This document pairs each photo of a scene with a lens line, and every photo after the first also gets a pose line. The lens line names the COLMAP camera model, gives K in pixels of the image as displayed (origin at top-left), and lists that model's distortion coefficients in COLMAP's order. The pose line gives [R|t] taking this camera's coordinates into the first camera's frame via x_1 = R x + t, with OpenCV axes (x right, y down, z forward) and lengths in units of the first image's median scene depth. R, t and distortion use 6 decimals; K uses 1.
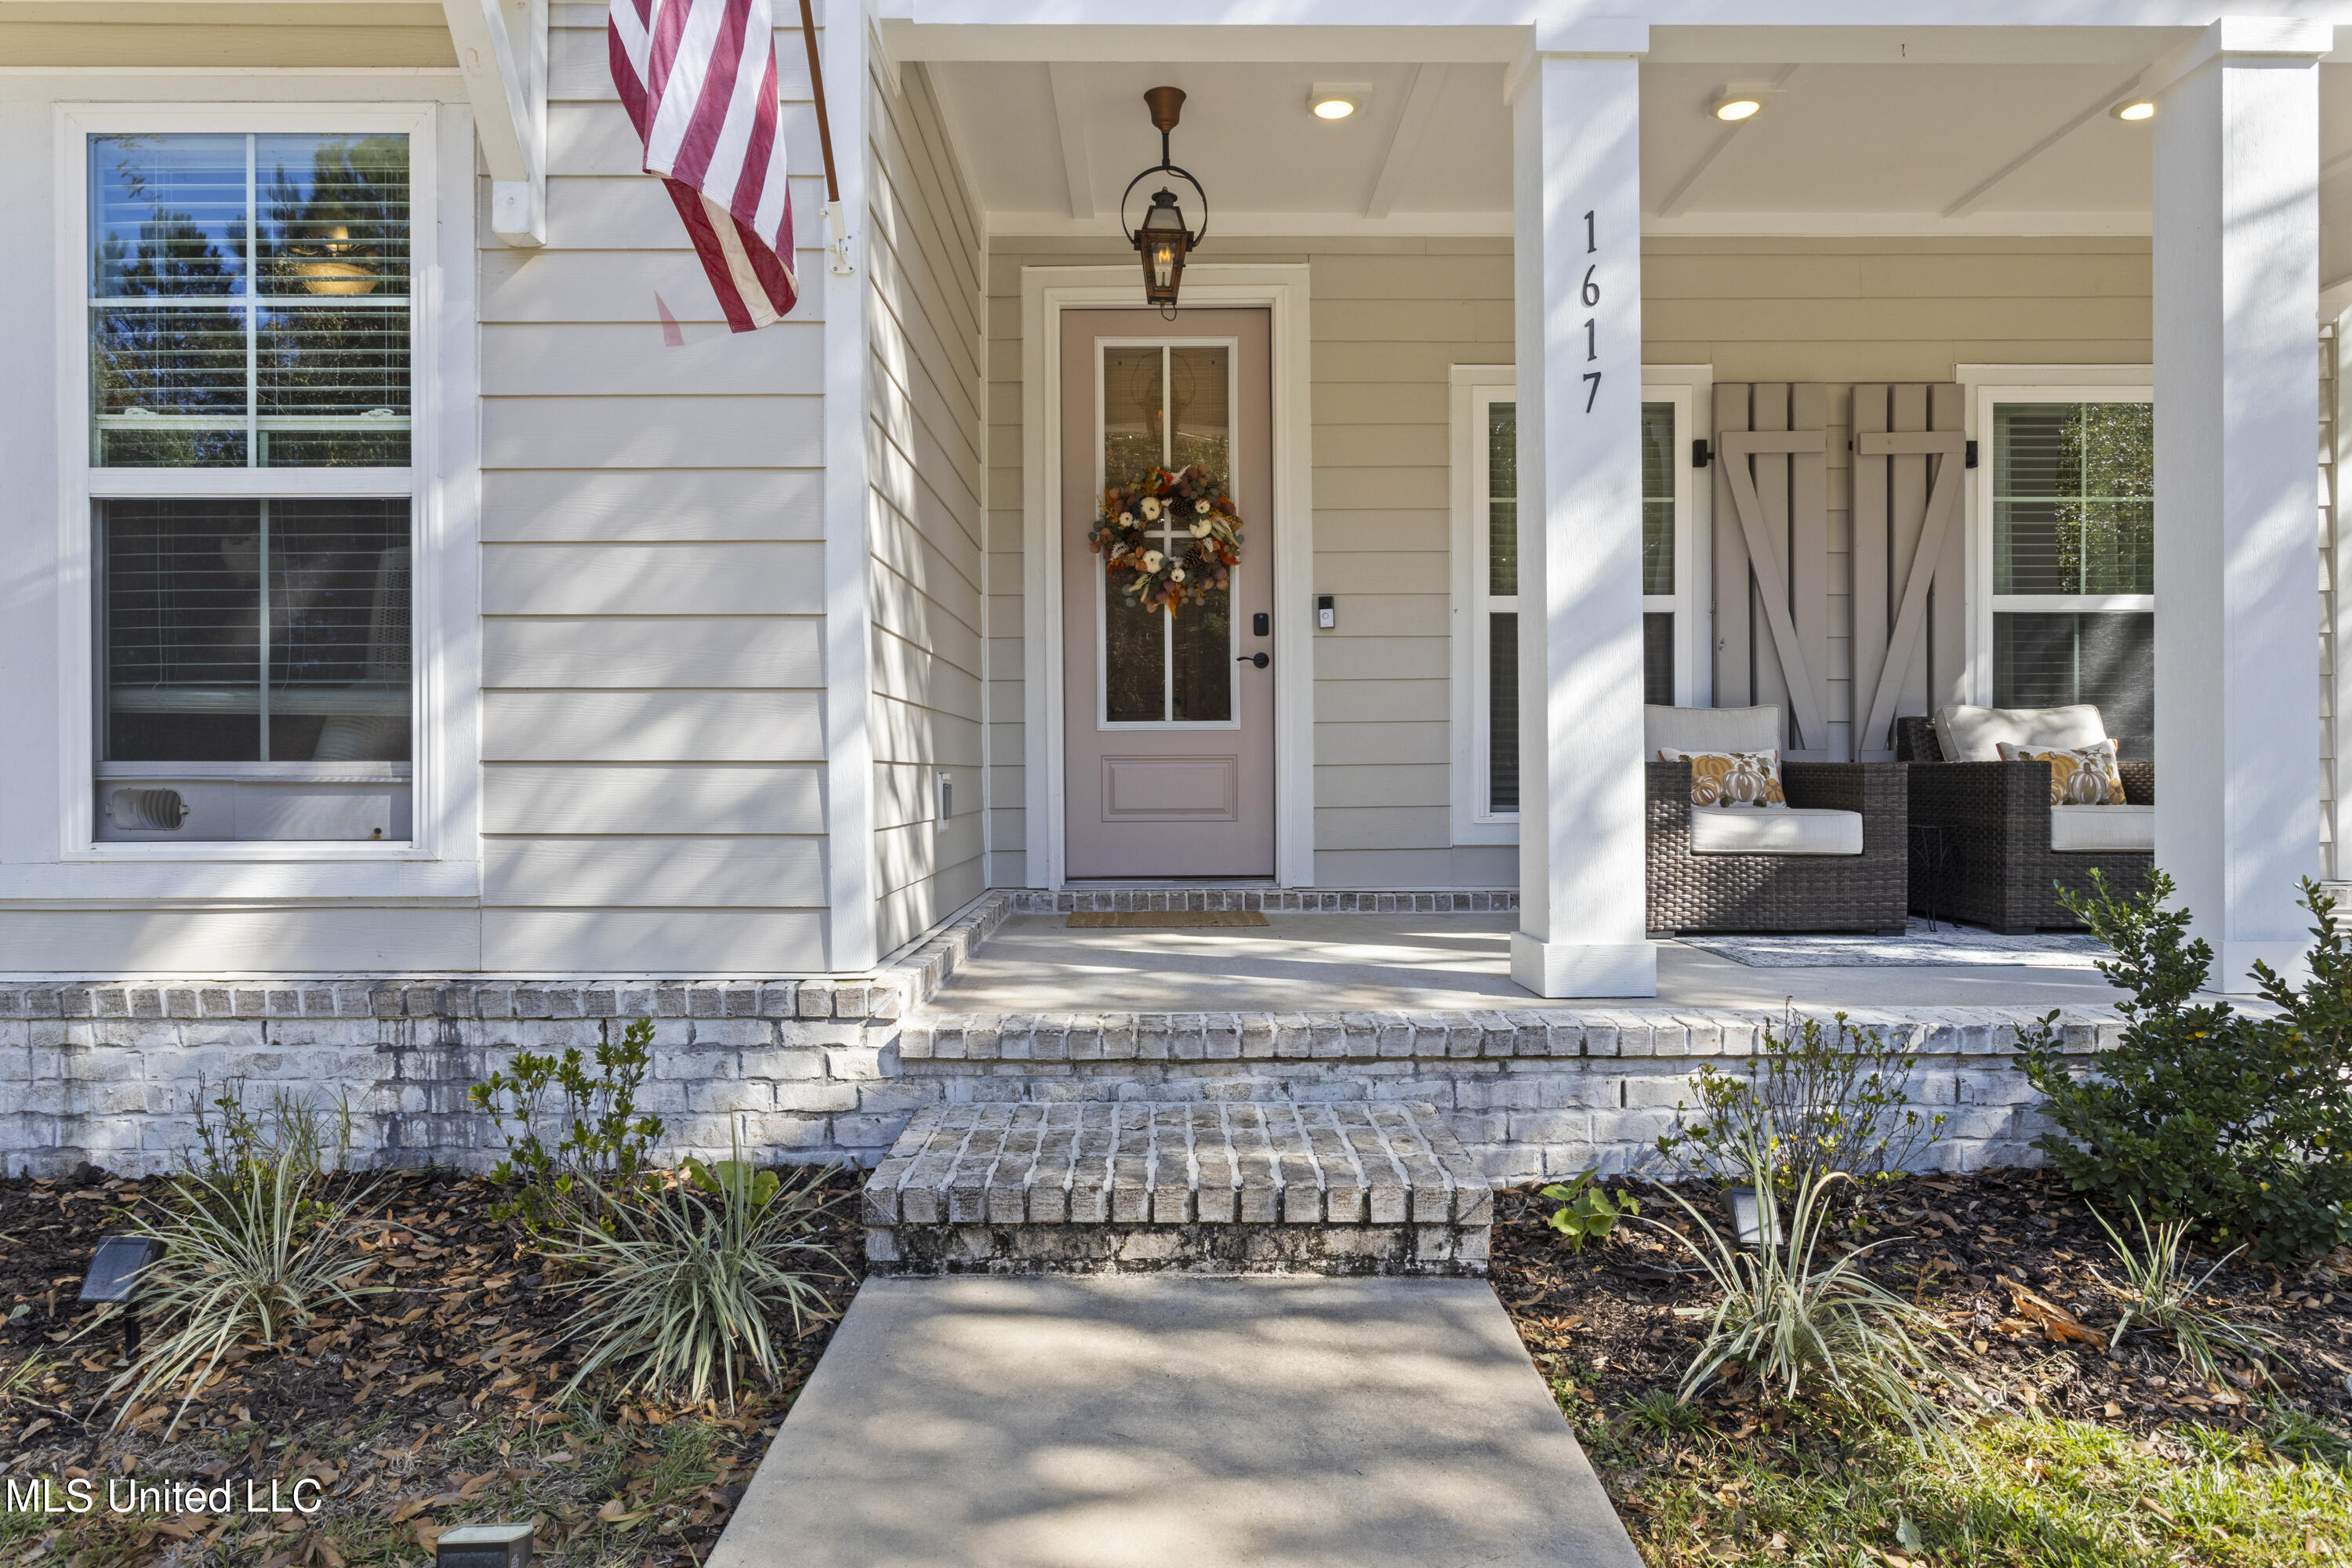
lens RADIAL K [[1455.6, 0, 1176.0], [0, 1455.6, 784.0], [0, 0, 1]] dist [0.037606, 0.000066]
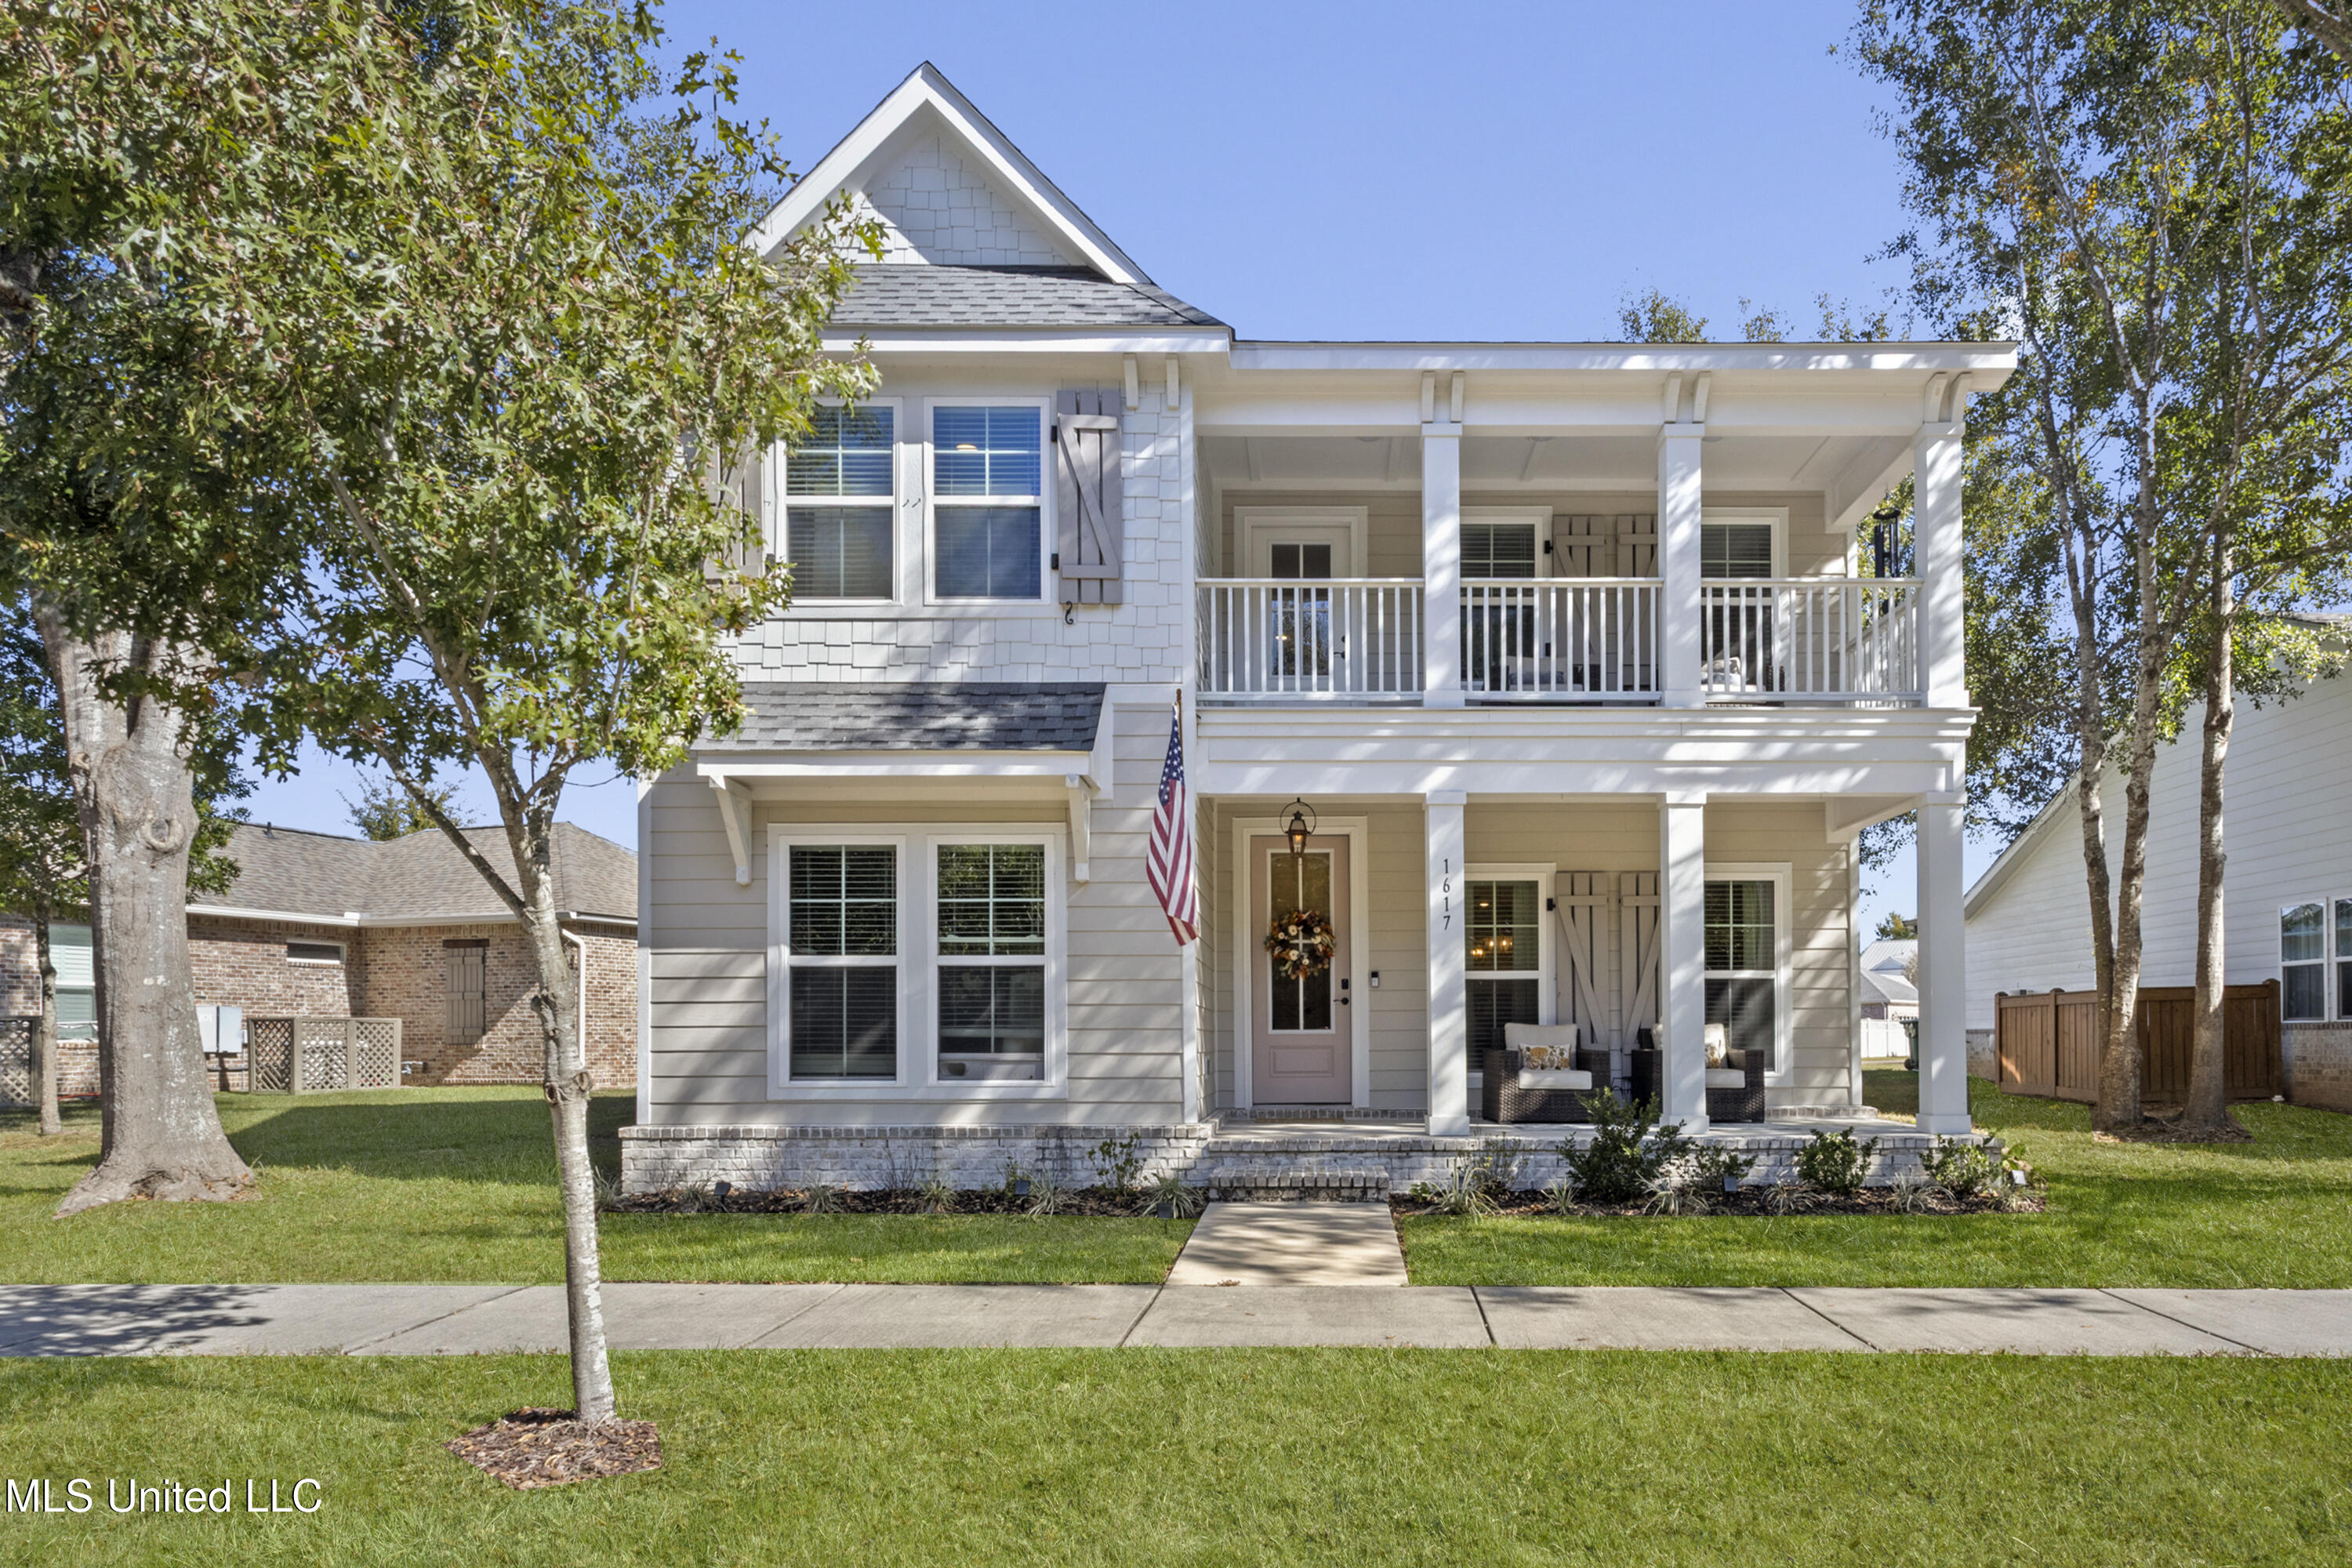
lens RADIAL K [[1490.1, 0, 1314.4], [0, 1490.1, 992.2], [0, 0, 1]] dist [-0.001547, -0.000600]
pose [[0.999971, -0.001525, -0.007467, 0.050661], [0.001206, 0.999090, -0.042645, -0.009265], [0.007525, 0.042634, 0.999062, -1.958726]]
